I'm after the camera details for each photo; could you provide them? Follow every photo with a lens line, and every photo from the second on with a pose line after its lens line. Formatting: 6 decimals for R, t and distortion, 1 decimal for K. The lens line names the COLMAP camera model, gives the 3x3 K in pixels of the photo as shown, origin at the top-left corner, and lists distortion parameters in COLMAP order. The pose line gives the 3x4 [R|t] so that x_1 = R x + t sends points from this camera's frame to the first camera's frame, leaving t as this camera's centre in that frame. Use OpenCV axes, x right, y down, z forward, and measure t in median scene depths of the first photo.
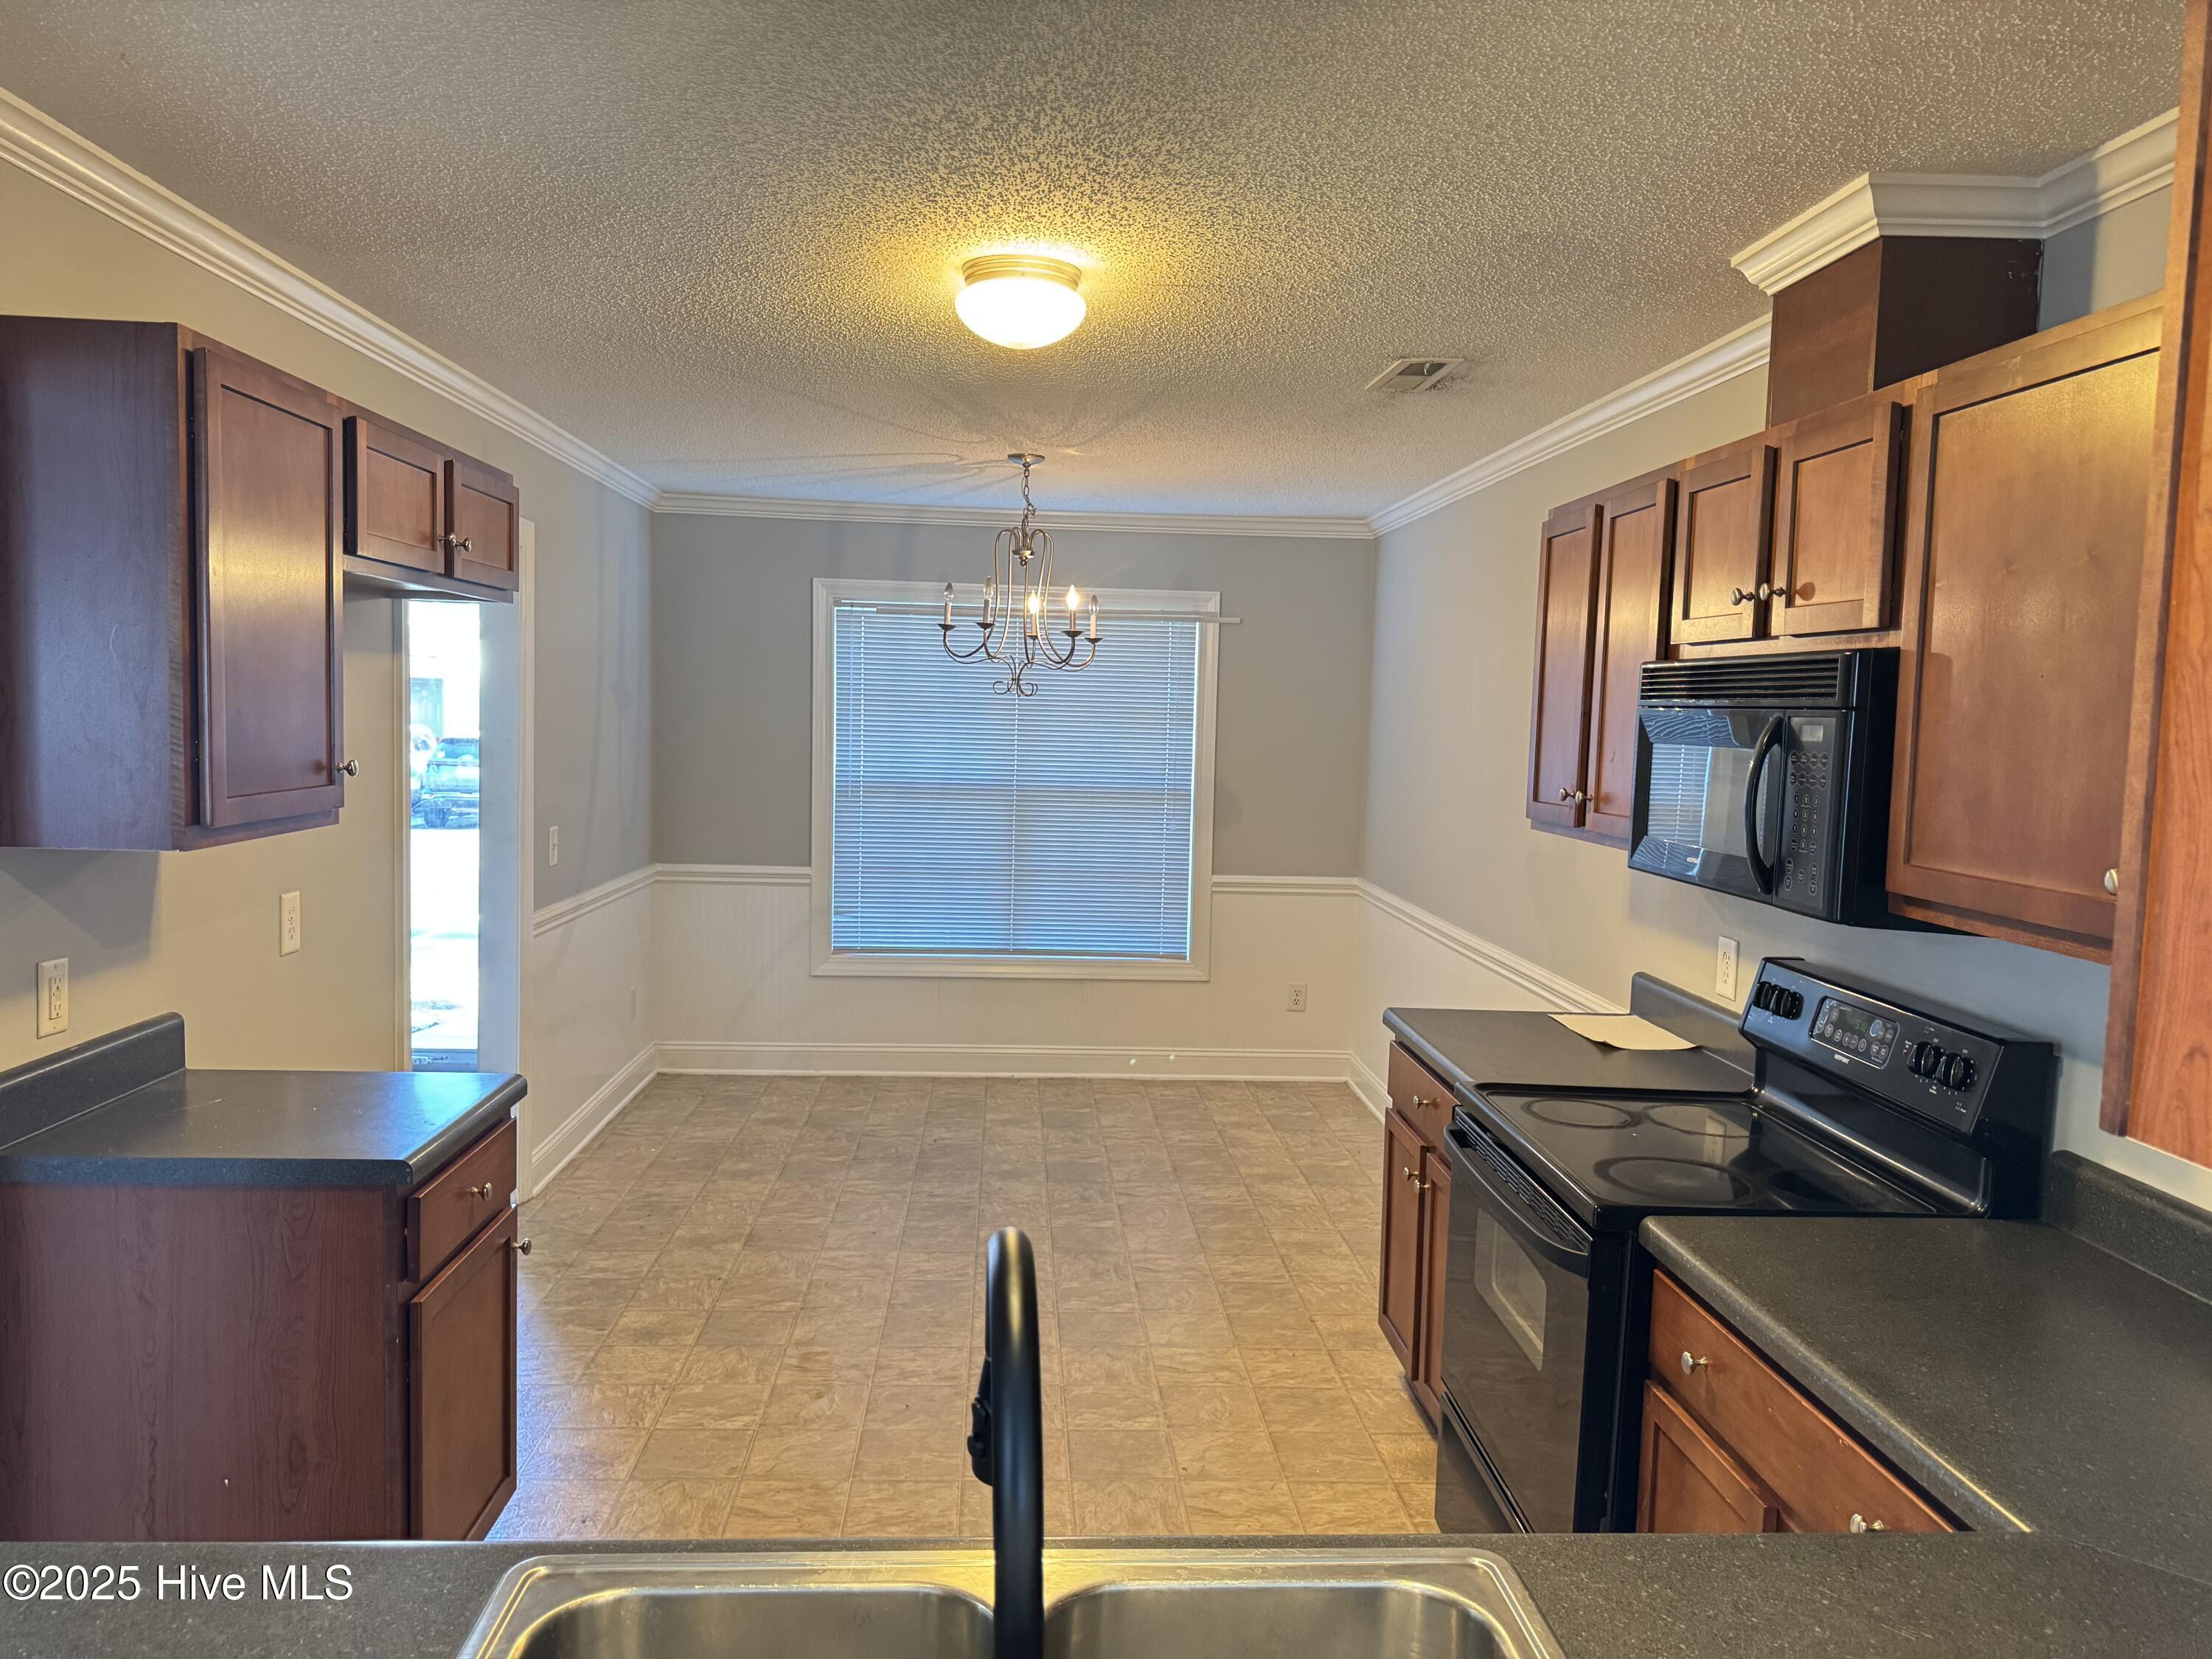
lens RADIAL K [[1625.1, 0, 1114.6], [0, 1625.1, 832.8], [0, 0, 1]] dist [-0.002273, -0.007493]
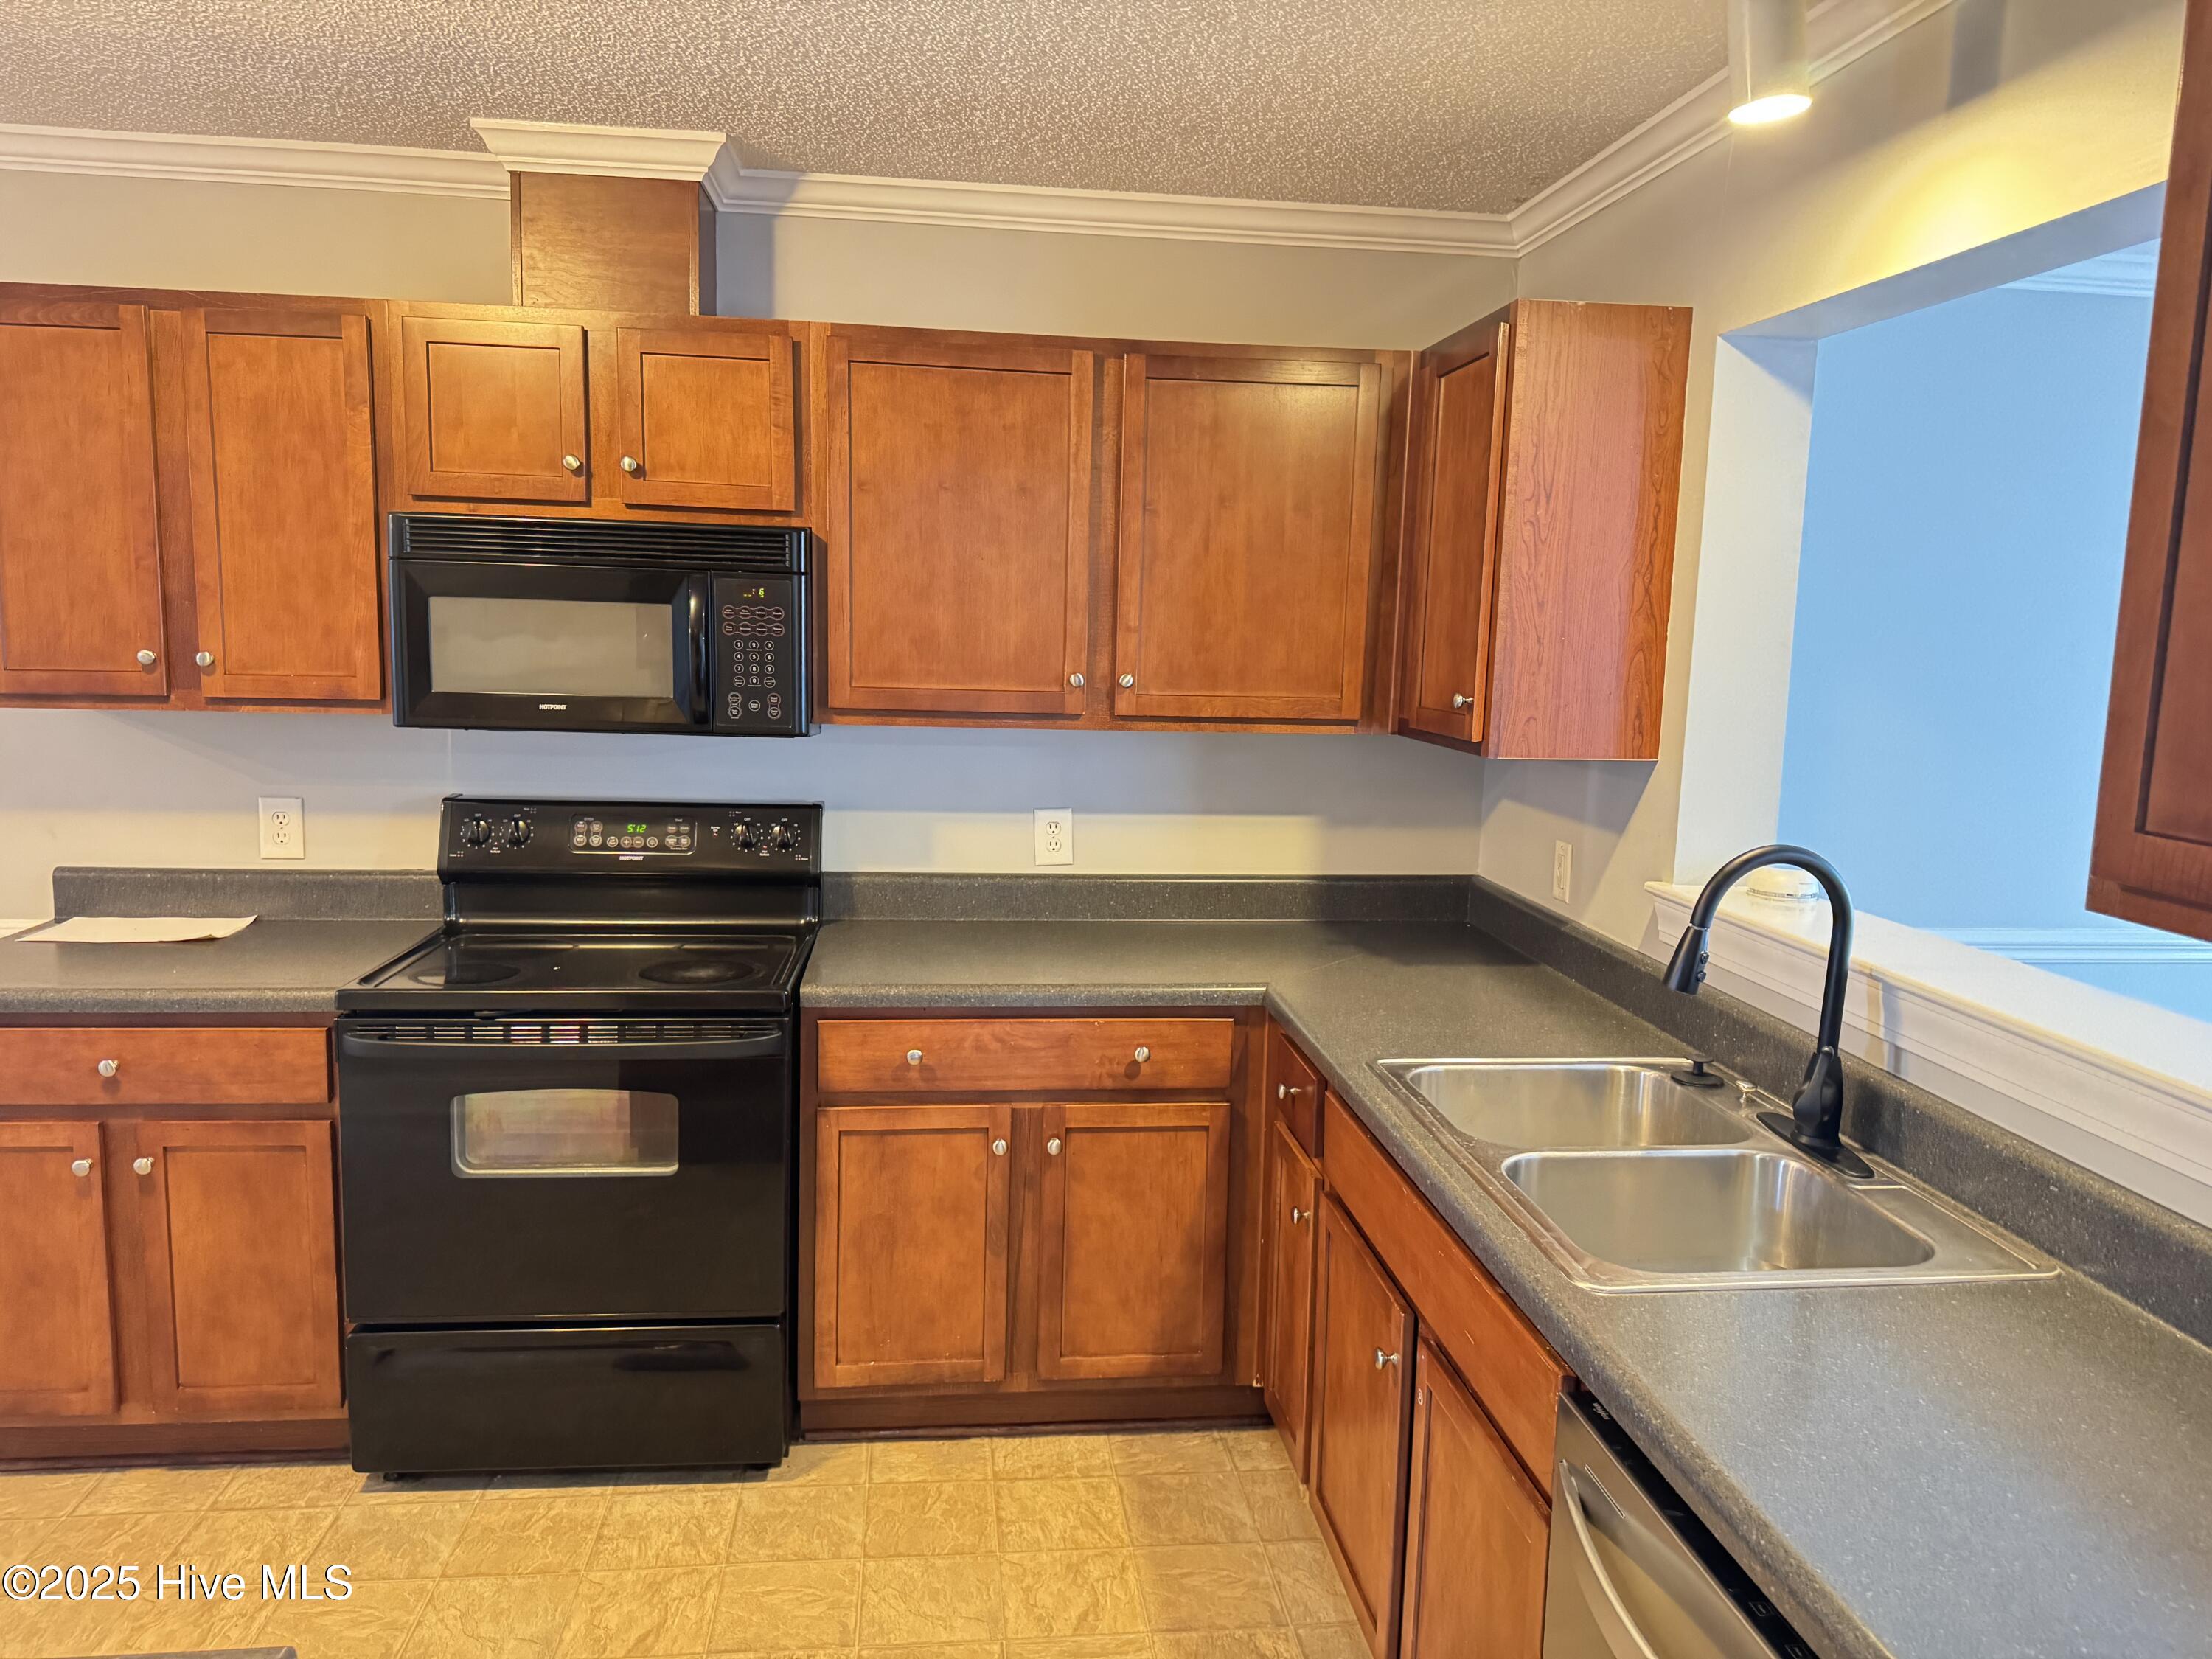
lens RADIAL K [[1574.1, 0, 1115.9], [0, 1574.1, 826.8], [0, 0, 1]] dist [0.110712, -0.155820]
pose [[-0.055294, -0.163480, 0.984996, -0.753734], [0.051599, 0.984719, 0.166330, -0.064496], [-0.997136, 0.060022, -0.046014, 0.703401]]
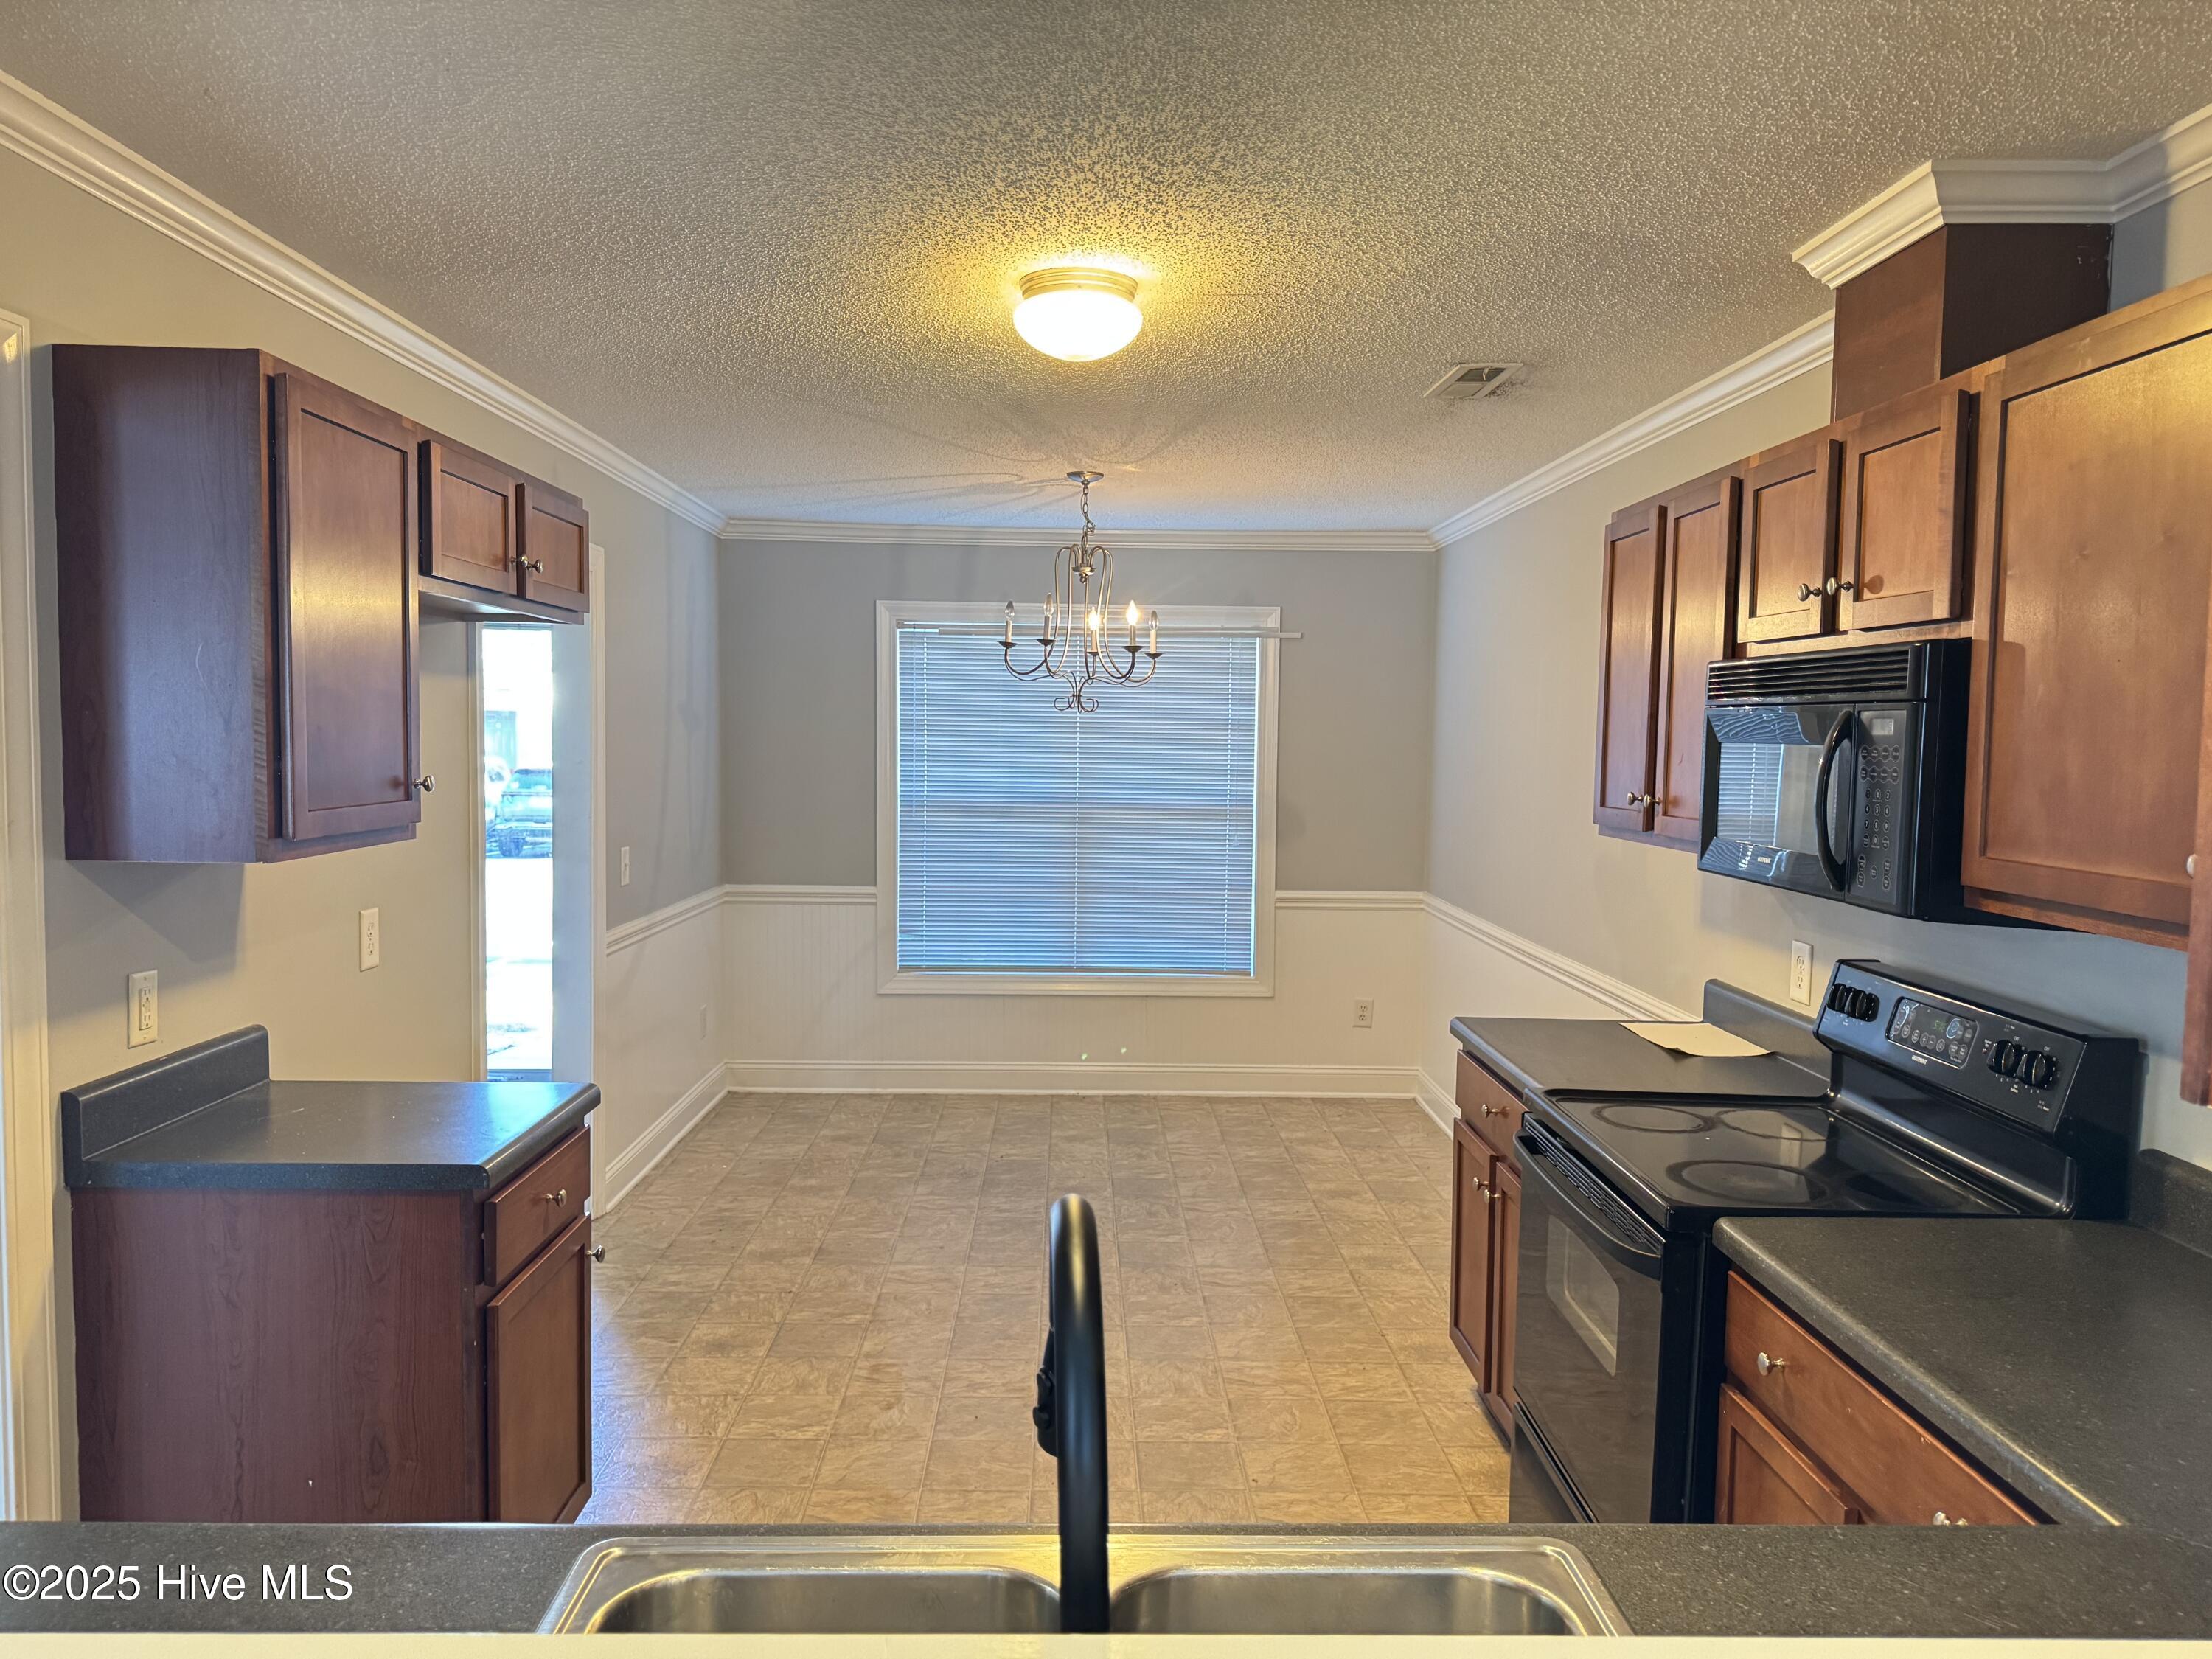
lens RADIAL K [[1625.1, 0, 1114.6], [0, 1625.1, 832.8], [0, 0, 1]] dist [-0.002273, -0.007493]
pose [[0.999167, -0.011076, -0.039283, 0.001132], [0.010570, 0.999859, -0.013073, 0.009875], [0.039422, 0.012647, 0.999143, -0.002658]]
